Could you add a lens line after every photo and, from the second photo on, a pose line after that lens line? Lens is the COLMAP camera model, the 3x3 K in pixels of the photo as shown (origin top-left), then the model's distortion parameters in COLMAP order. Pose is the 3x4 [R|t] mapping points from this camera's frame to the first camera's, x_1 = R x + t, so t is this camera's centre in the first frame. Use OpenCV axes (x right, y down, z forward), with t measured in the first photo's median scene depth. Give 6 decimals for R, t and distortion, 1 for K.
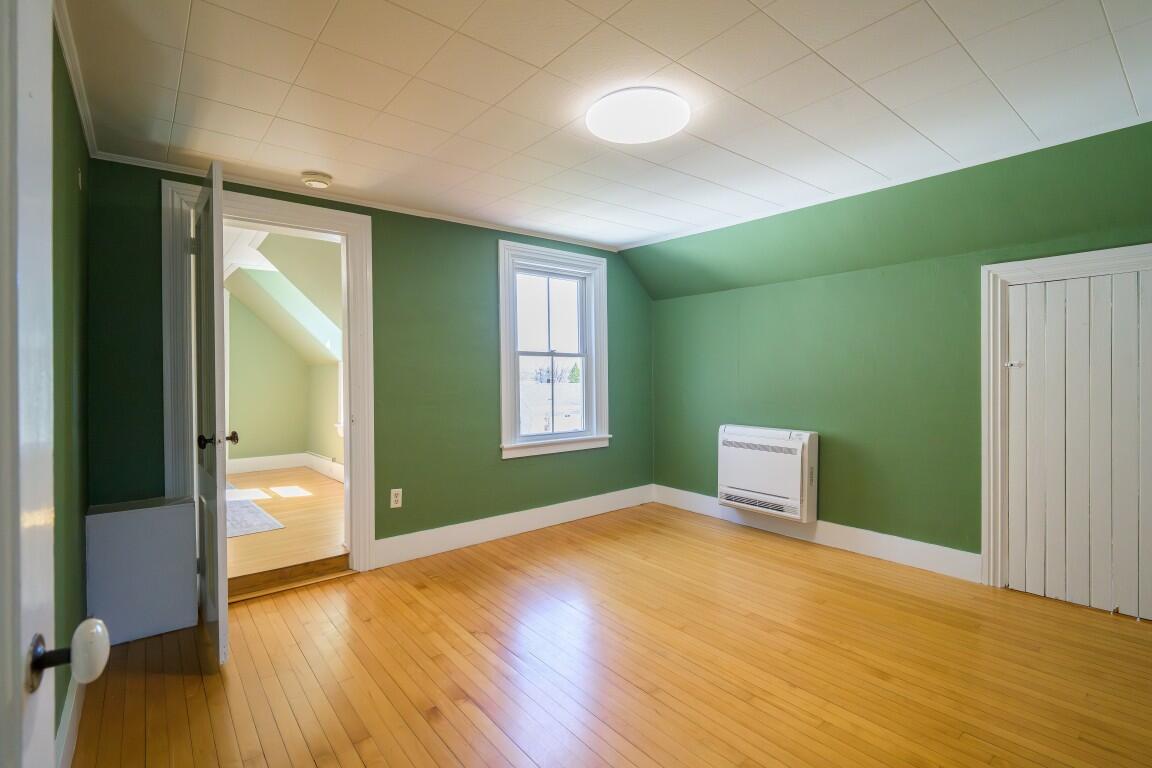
lens RADIAL K [[536.0, 0, 578.7], [0, 536.0, 382.8], [0, 0, 1]] dist [-0.011513, -0.000350]
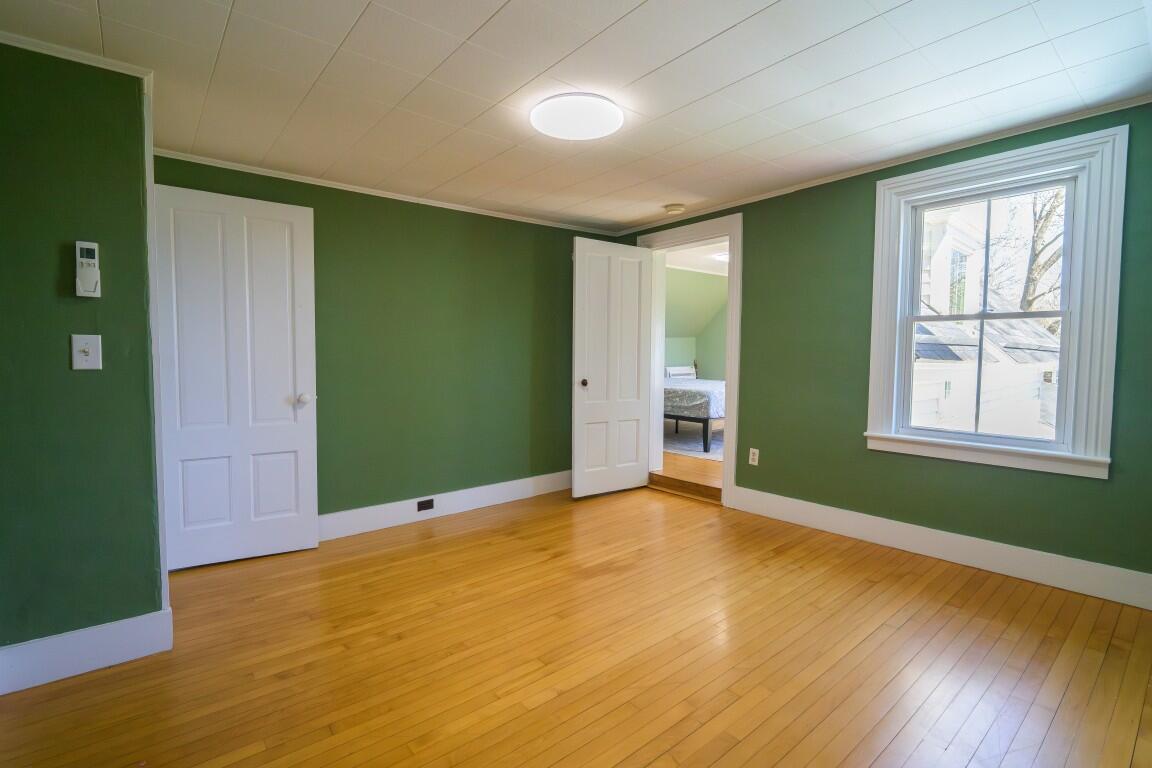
lens RADIAL K [[536.0, 0, 576.9], [0, 536.0, 377.9], [0, 0, 1]] dist [-0.011513, -0.000350]
pose [[-0.003121, 0.058885, -0.998260, 0.732436], [-0.008294, 0.998229, 0.058909, -0.013990], [0.999961, 0.008464, -0.002627, 0.585767]]
